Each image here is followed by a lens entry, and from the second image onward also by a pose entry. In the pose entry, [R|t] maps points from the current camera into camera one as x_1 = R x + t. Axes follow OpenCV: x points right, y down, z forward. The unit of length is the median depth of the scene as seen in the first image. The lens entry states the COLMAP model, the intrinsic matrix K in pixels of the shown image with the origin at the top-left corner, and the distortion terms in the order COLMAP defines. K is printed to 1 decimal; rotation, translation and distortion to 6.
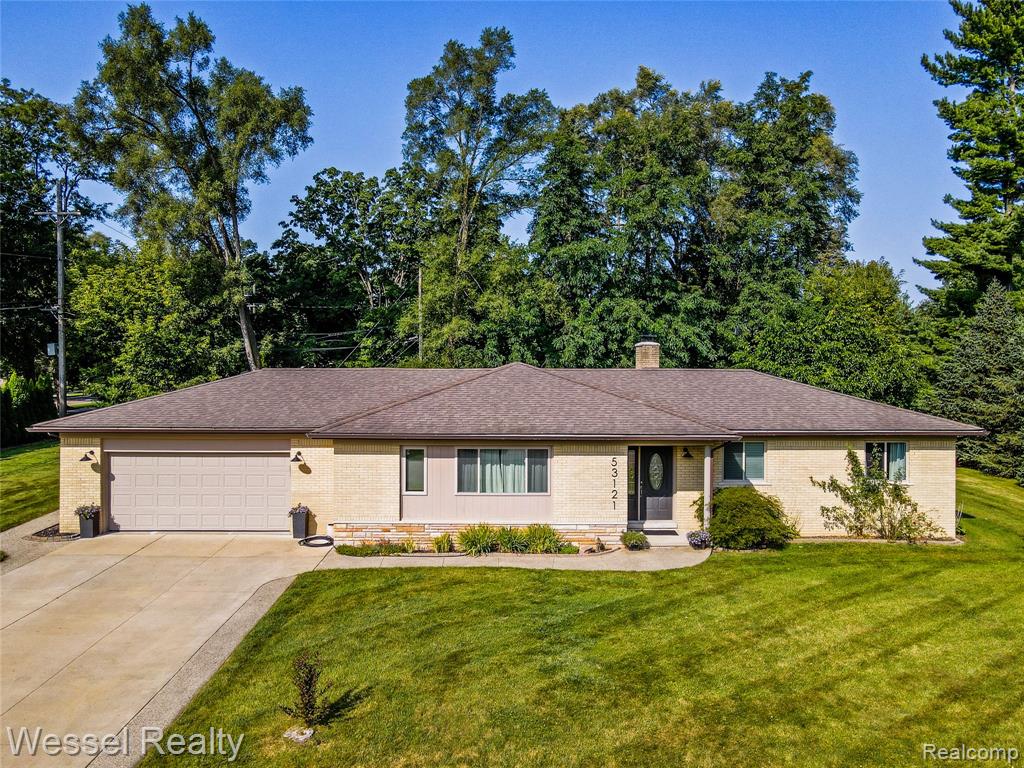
lens RADIAL K [[723.6, 0, 502.6], [0, 723.6, 389.0], [0, 0, 1]] dist [0.010729, 0.003045]
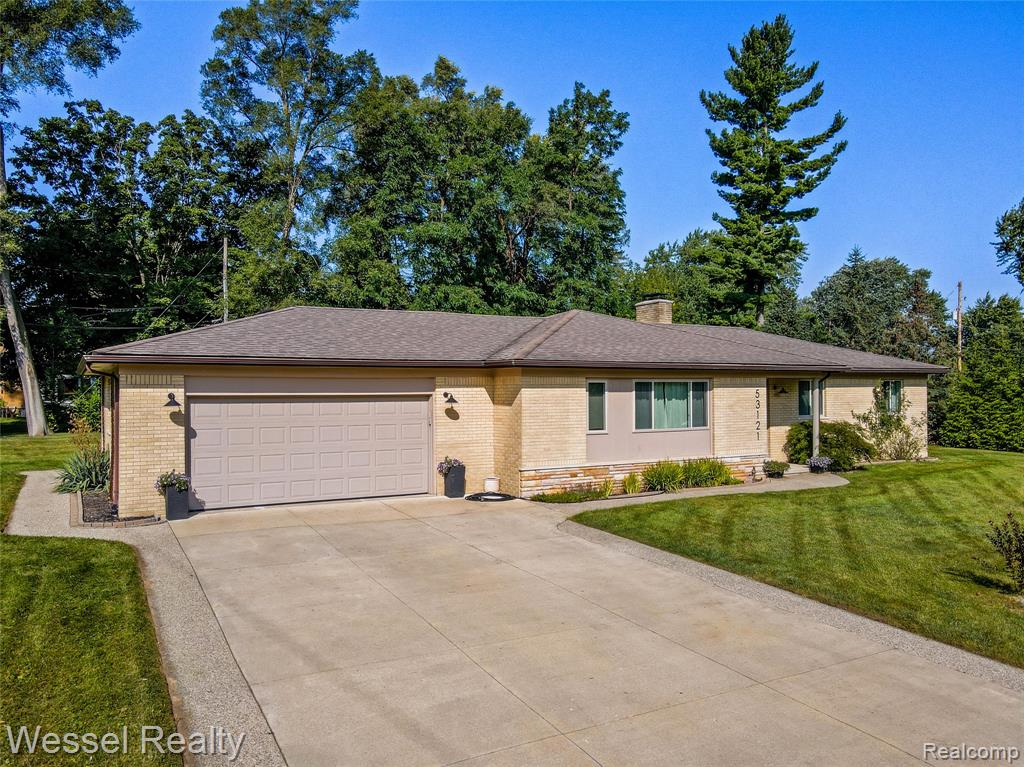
lens RADIAL K [[732.9, 0, 508.6], [0, 732.9, 420.3], [0, 0, 1]] dist [-0.000437, -0.000006]
pose [[0.876314, -0.028254, 0.480911, -0.647668], [0.024841, 0.999601, 0.013461, 0.114001], [-0.481099, 0.000150, 0.876666, 0.258300]]
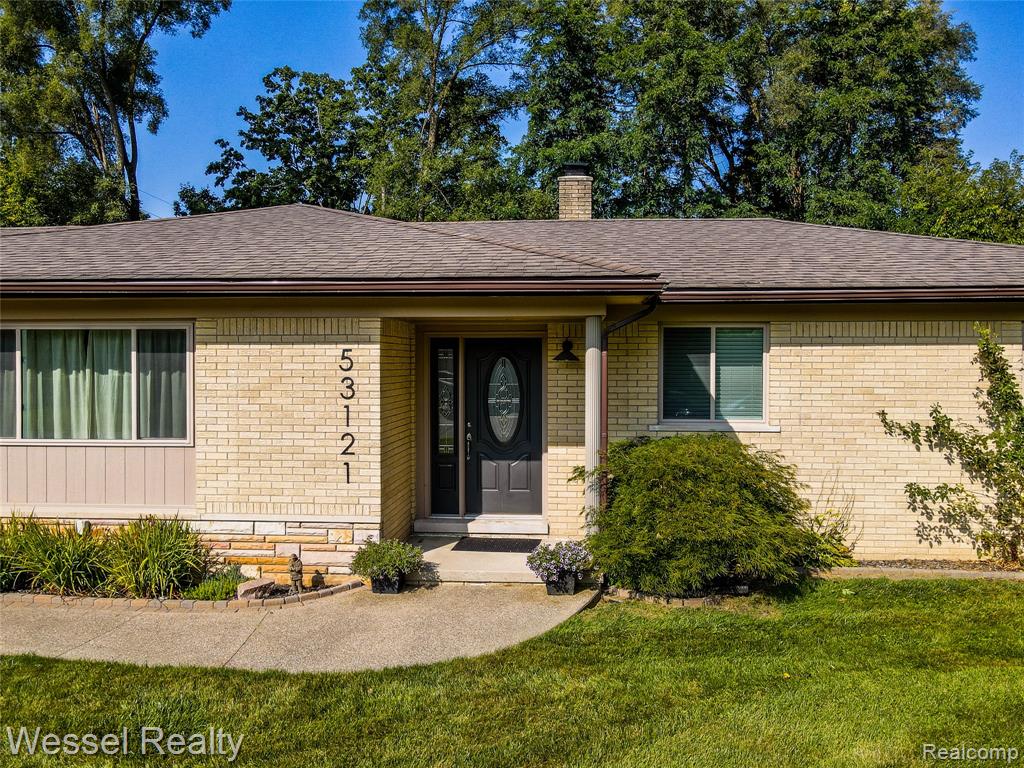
lens RADIAL K [[743.4, 0, 513.6], [0, 743.4, 380.4], [0, 0, 1]] dist [0.002977, 0.000619]
pose [[0.995444, -0.000338, -0.095351, 0.278393], [0.000394, 1.000000, 0.000576, 0.110059], [0.095351, -0.000611, 0.995444, 0.607669]]
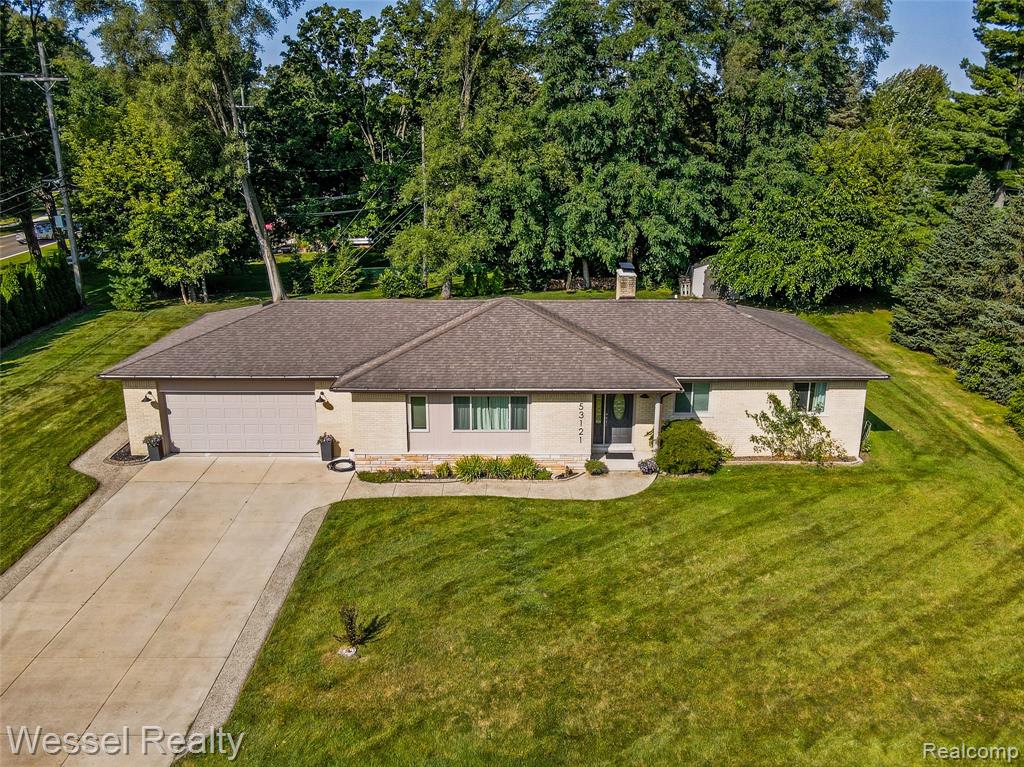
lens RADIAL K [[776.2, 0, 528.4], [0, 776.2, 386.3], [0, 0, 1]] dist [-0.000250, 0.011231]
pose [[0.999966, -0.000575, 0.008238, 0.053436], [-0.001588, 0.965590, 0.260064, -0.271034], [-0.008104, -0.260068, 0.965556, -0.255784]]
